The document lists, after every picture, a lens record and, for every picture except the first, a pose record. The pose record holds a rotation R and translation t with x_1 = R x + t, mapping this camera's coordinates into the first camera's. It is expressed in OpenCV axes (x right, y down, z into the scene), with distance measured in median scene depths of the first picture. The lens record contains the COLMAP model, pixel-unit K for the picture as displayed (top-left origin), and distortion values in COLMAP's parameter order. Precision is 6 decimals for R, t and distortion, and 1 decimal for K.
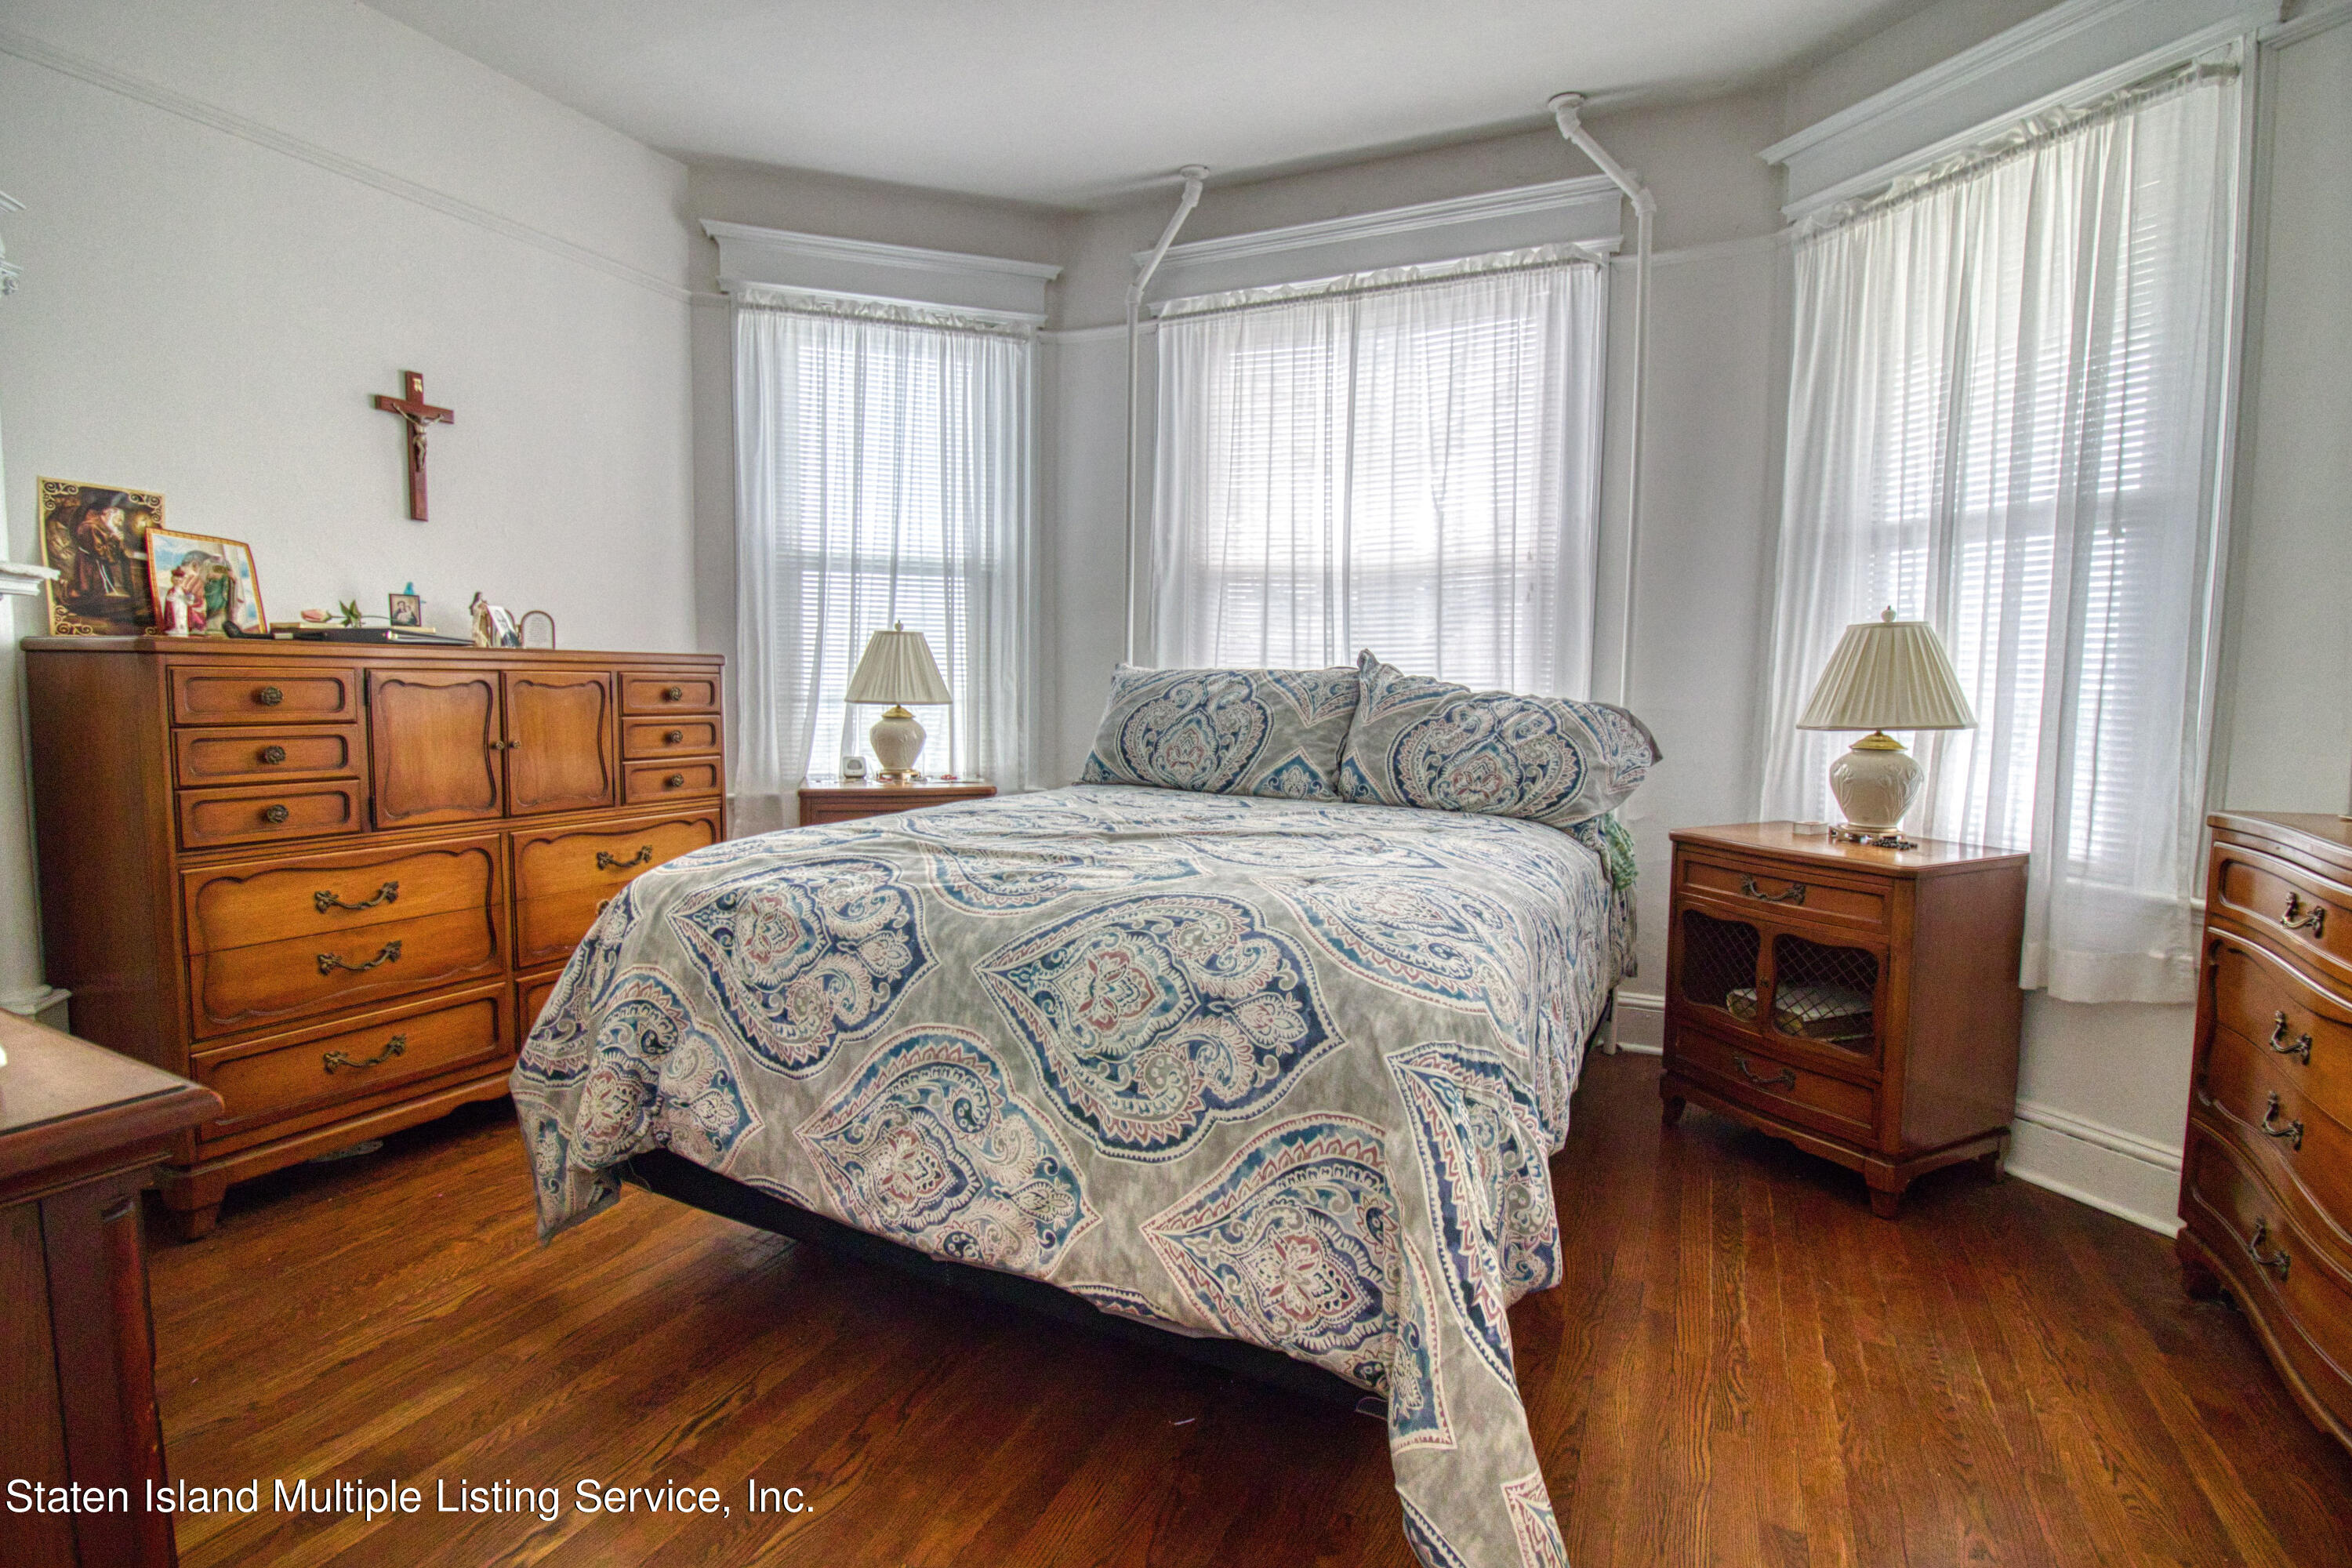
lens RADIAL K [[1107.7, 0, 1169.4], [0, 1107.7, 777.9], [0, 0, 1]] dist [-0.002432, -0.011069]
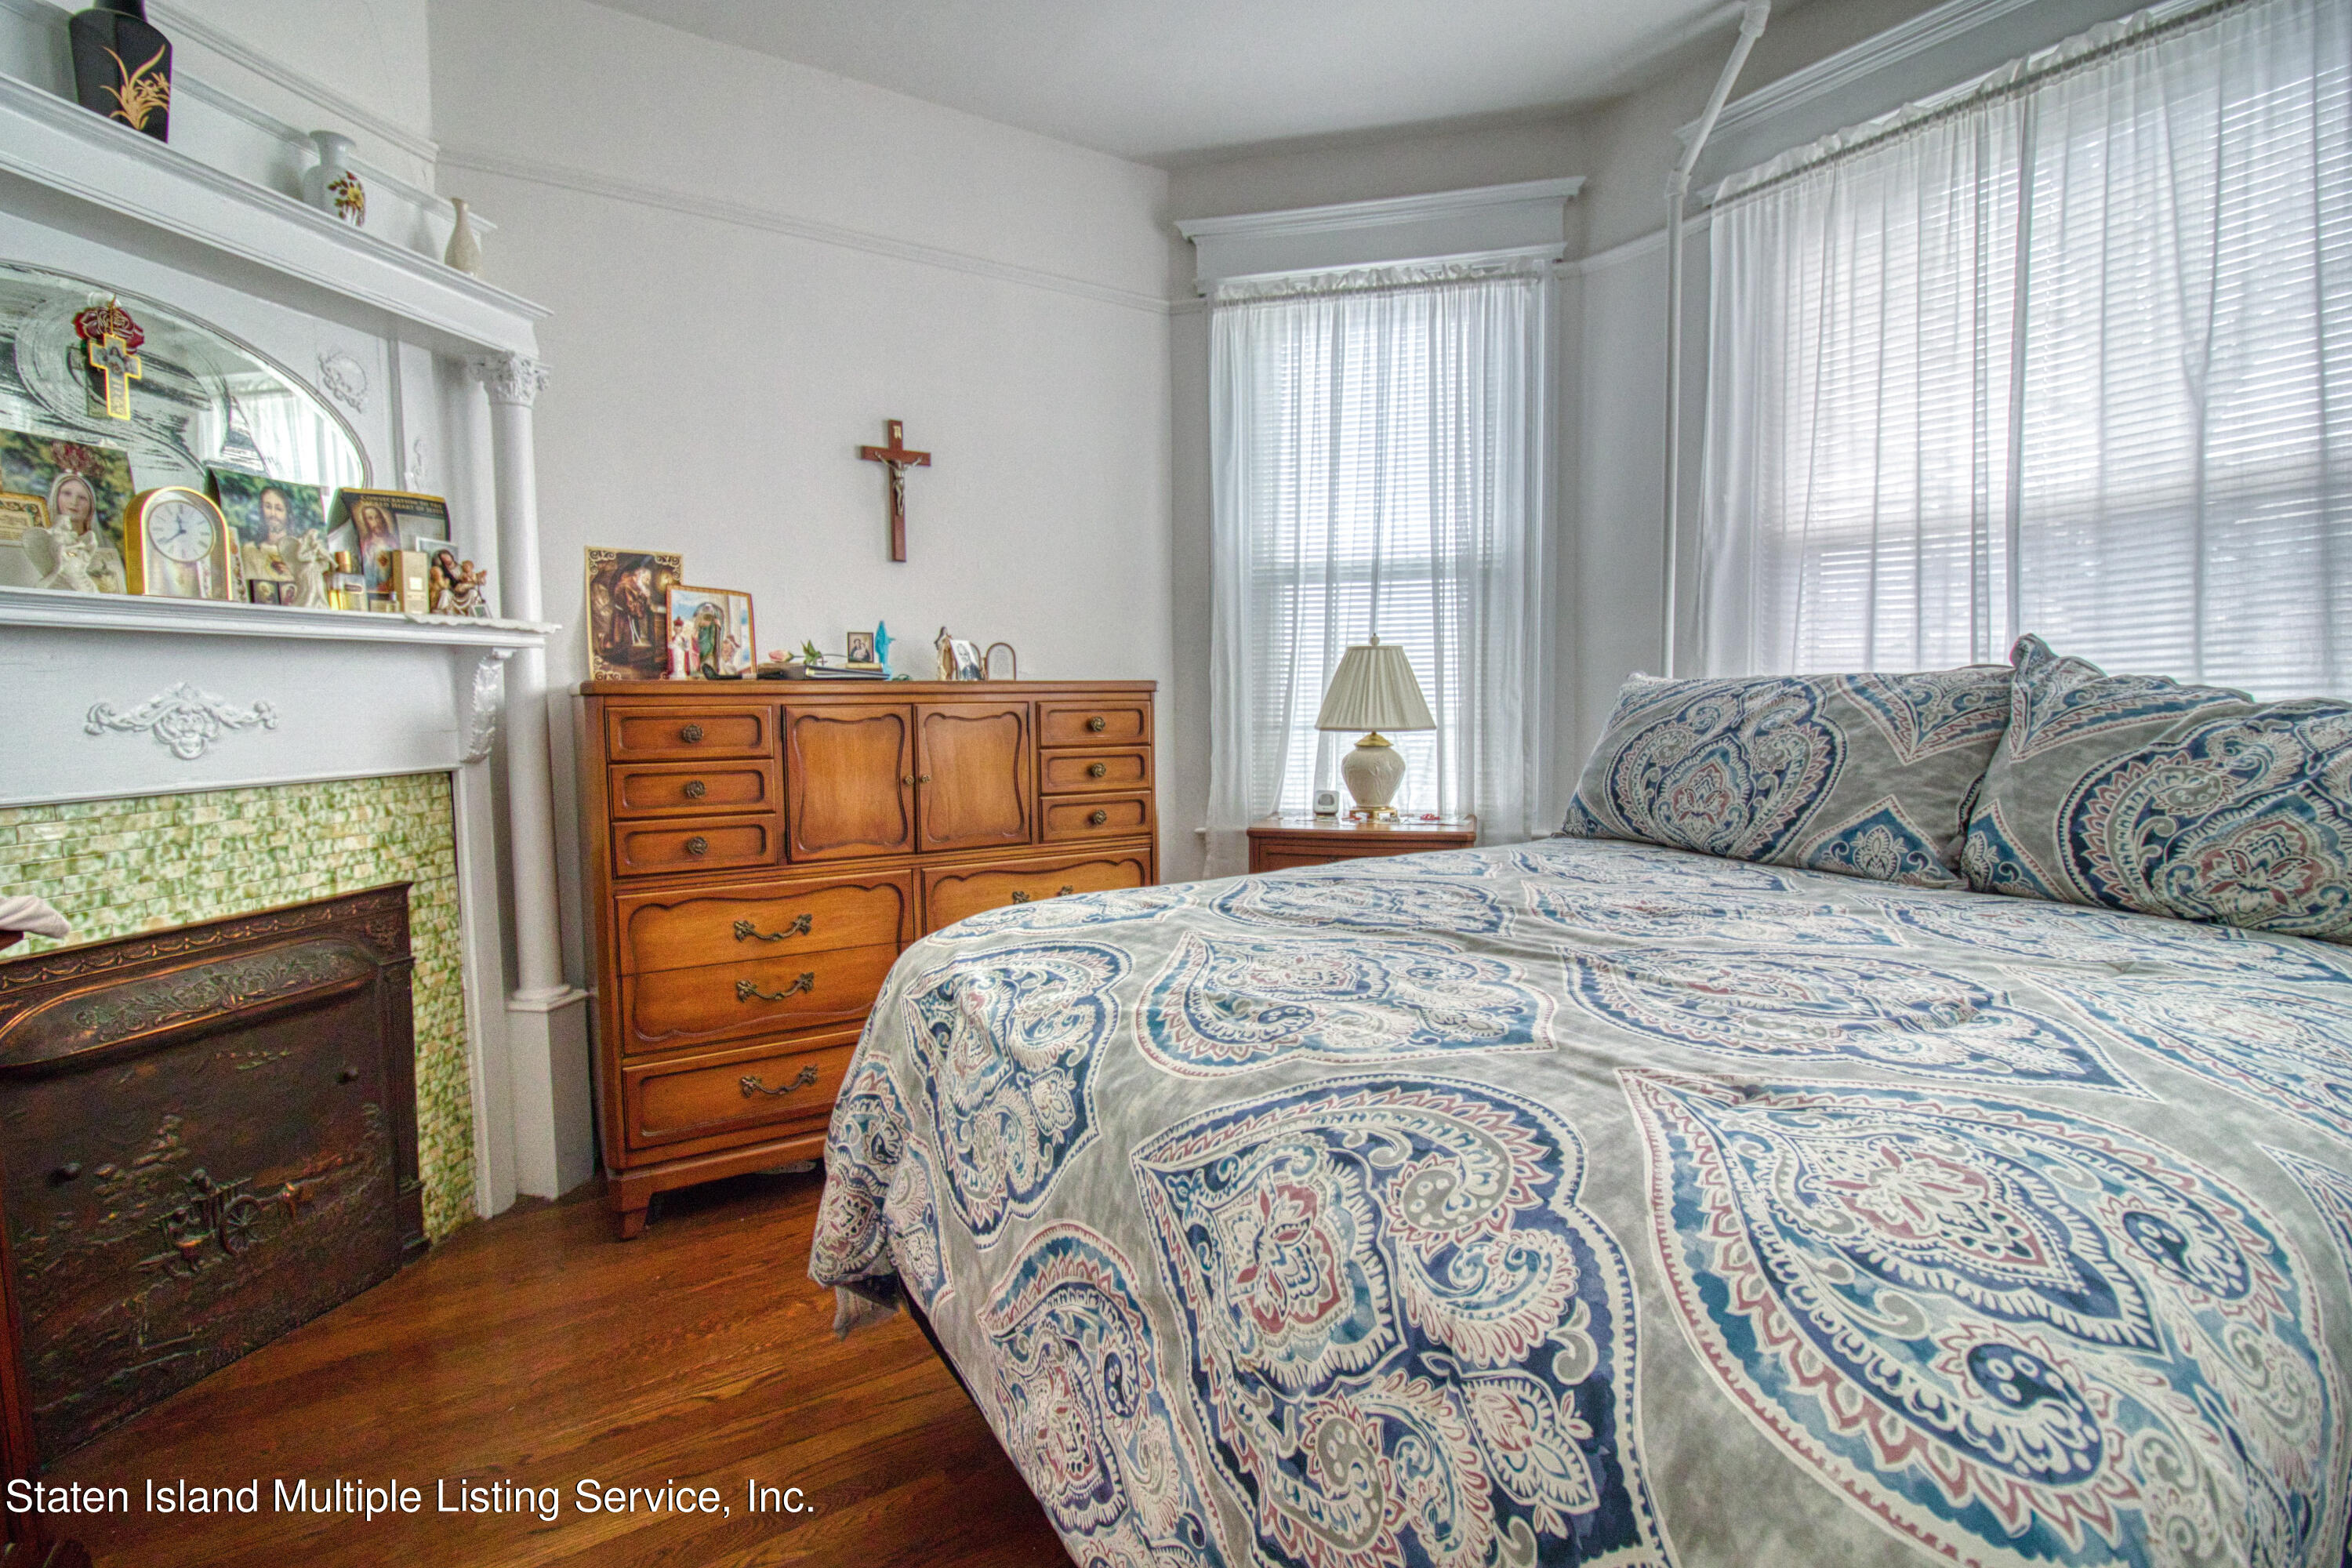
lens RADIAL K [[1107.7, 0, 1175.6], [0, 1107.7, 781.1], [0, 0, 1]] dist [-0.002432, -0.011069]
pose [[0.854815, 0.012411, -0.518785, 0.111513], [-0.021117, 0.999718, -0.010878, -0.024077], [0.518504, 0.020254, 0.854835, 0.298402]]
